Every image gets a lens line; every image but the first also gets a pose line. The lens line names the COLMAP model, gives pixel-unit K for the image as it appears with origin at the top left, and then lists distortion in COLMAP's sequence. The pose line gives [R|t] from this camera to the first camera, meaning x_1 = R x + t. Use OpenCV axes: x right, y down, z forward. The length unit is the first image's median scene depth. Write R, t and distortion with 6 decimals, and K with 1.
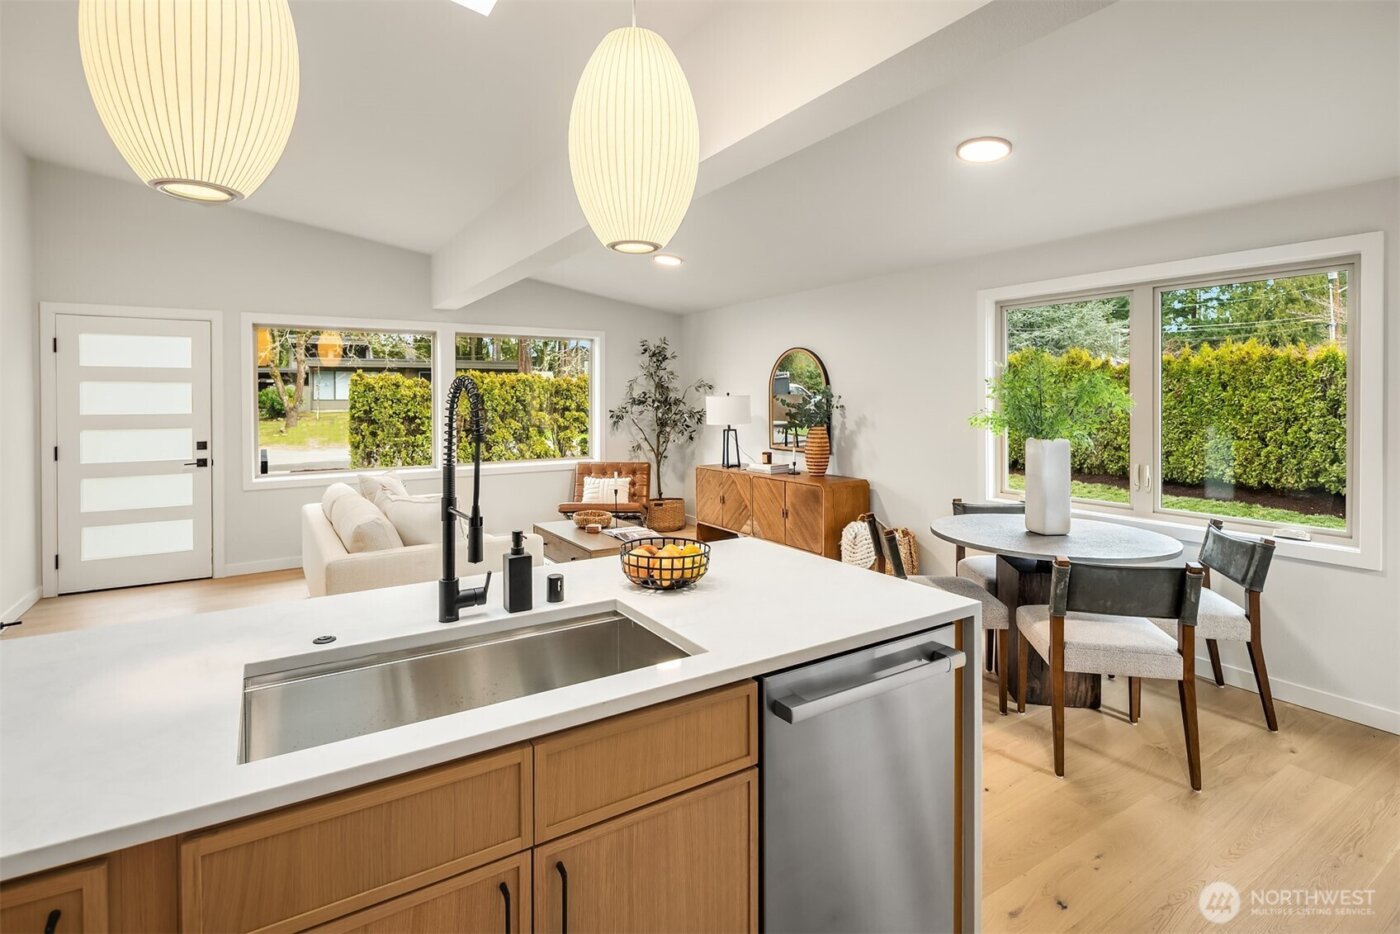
lens RADIAL K [[683.1, 0, 630.9], [0, 683.1, 402.7], [0, 0, 1]] dist [0.007882, -0.004309]
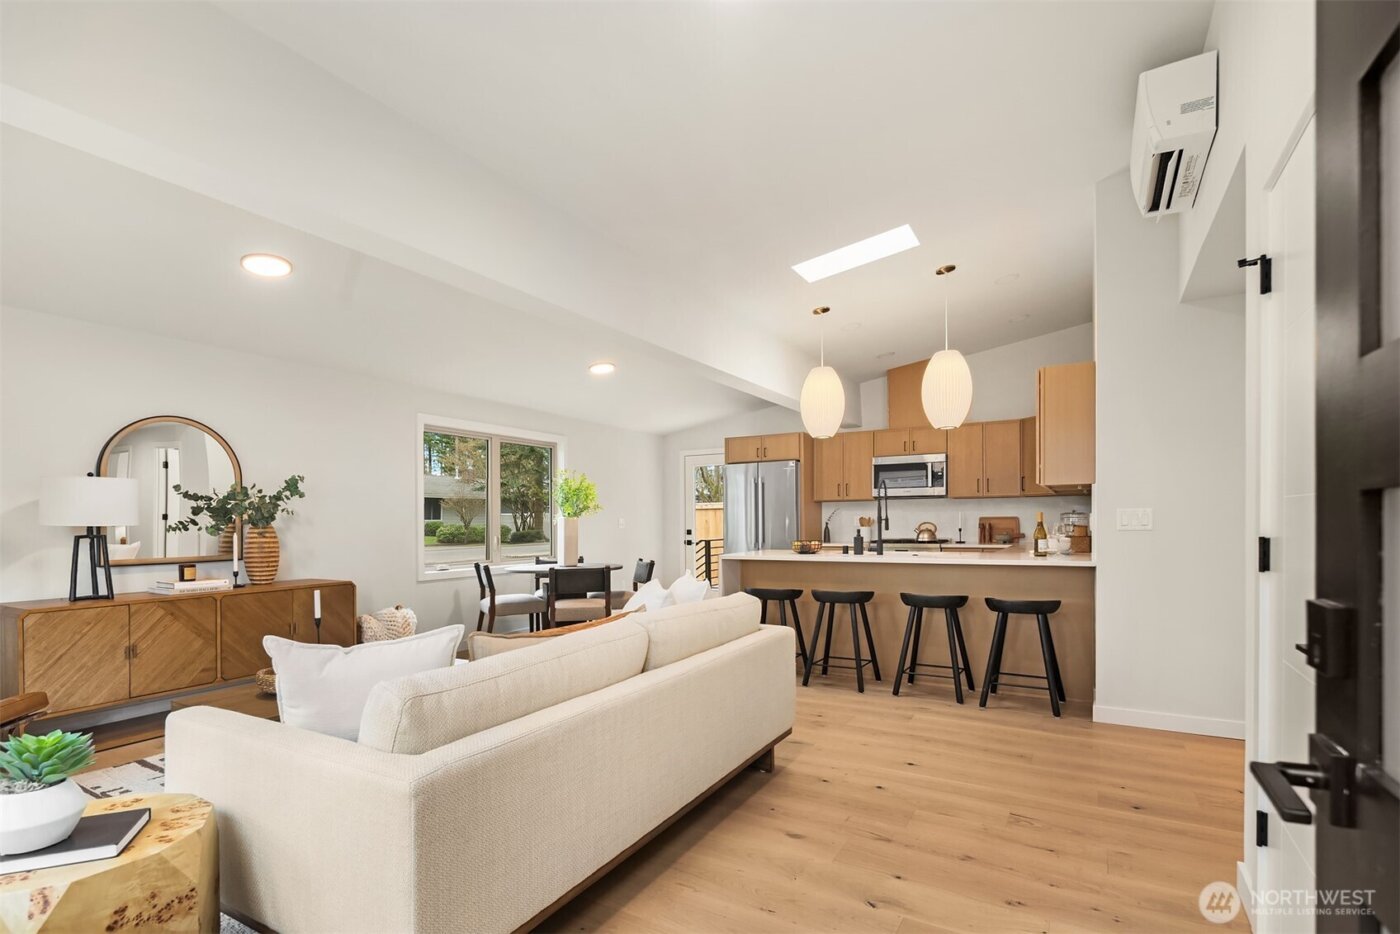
lens RADIAL K [[683.1, 0, 691.4], [0, 683.1, 525.9], [0, 0, 1]] dist [0.007882, -0.004309]
pose [[-0.463782, 0.004449, 0.885938, -0.668118], [0.014346, 0.999894, 0.002489, 0.039866], [-0.885833, 0.013864, -0.463797, 0.885268]]
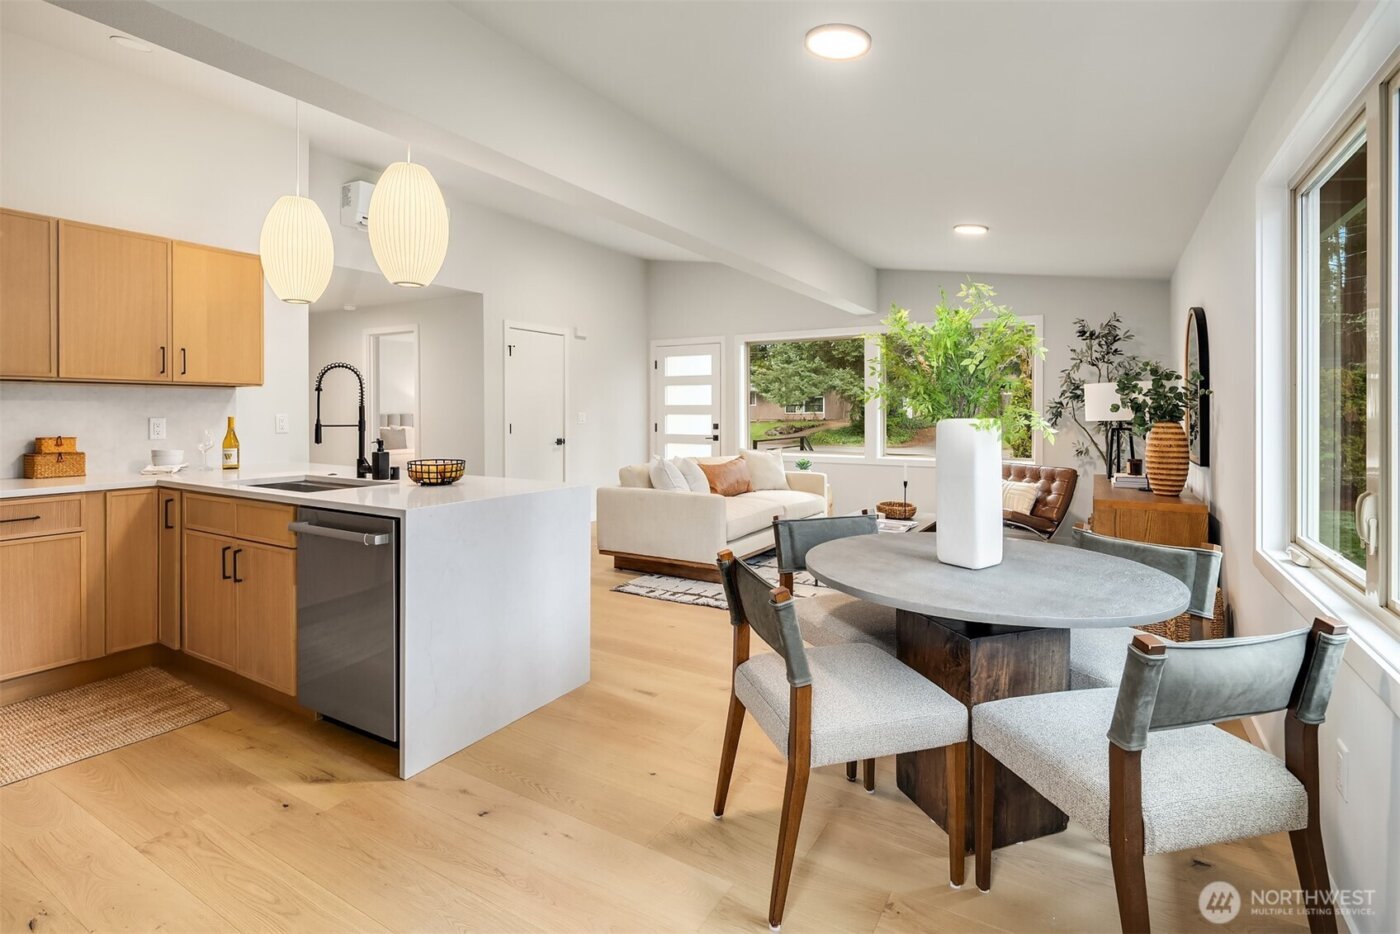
lens RADIAL K [[683.1, 0, 694.3], [0, 683.1, 413.6], [0, 0, 1]] dist [0.007882, -0.004309]
pose [[0.450807, 0.010518, -0.892559, 0.644642], [-0.006177, 0.999943, 0.008663, 0.020517], [0.892600, 0.001608, 0.450847, 0.261566]]
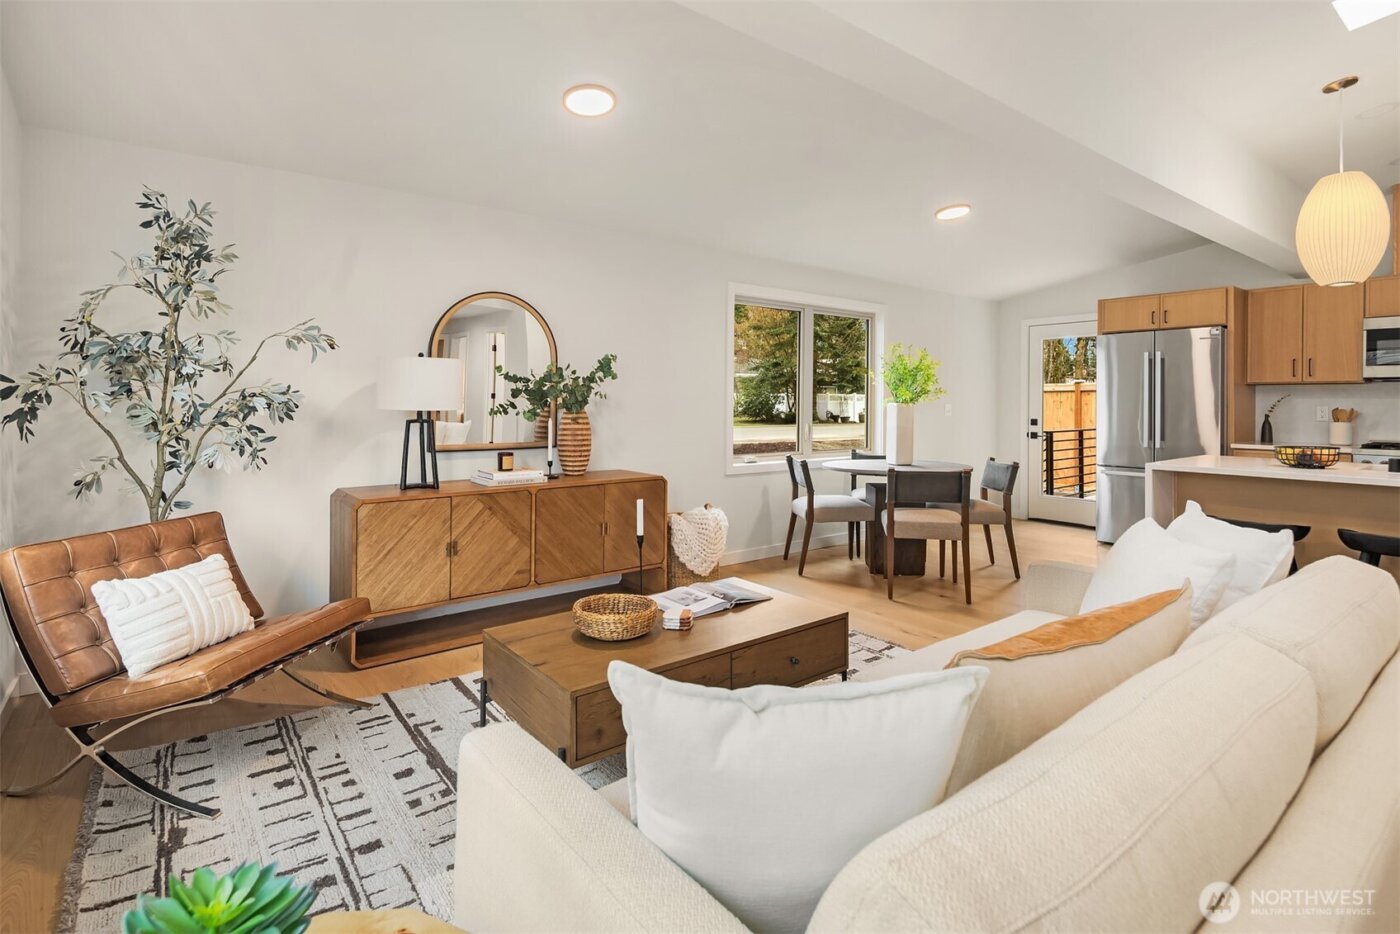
lens RADIAL K [[683.1, 0, 687.9], [0, 683.1, 396.2], [0, 0, 1]] dist [0.007882, -0.004309]
pose [[-0.098142, 0.014174, 0.995071, -0.460593], [-0.001454, 0.999895, -0.014386, 0.029917], [-0.995171, -0.002859, -0.098111, 0.910889]]
